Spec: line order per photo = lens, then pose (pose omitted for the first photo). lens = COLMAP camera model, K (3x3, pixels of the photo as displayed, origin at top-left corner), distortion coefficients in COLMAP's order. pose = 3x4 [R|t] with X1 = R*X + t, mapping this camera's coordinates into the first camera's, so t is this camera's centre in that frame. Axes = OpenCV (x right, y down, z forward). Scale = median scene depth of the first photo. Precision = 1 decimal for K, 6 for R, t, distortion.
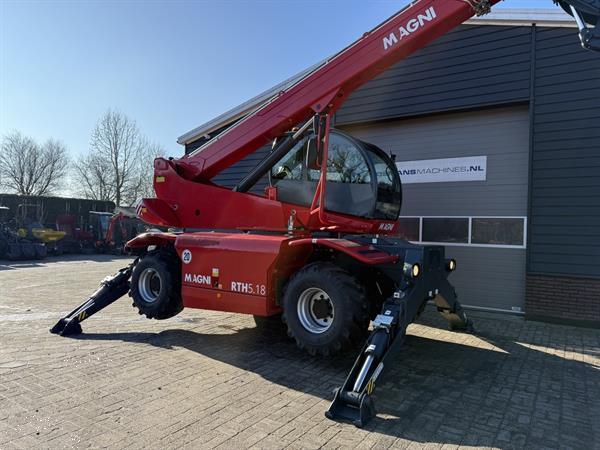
lens RADIAL K [[423.1, 0, 296.6], [0, 423.1, 232.2], [0, 0, 1]] dist [0.064839, -0.069652]
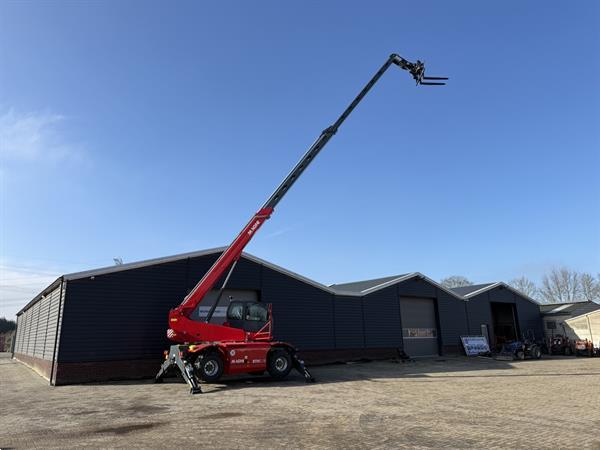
lens RADIAL K [[423.1, 0, 299.3], [0, 423.1, 225.6], [0, 0, 1]] dist [0.064839, -0.069652]
pose [[0.363522, 0.200045, 0.909854, -2.428977], [0.024157, 0.974319, -0.223871, -0.100482], [-0.931272, 0.103361, 0.349354, -0.344817]]
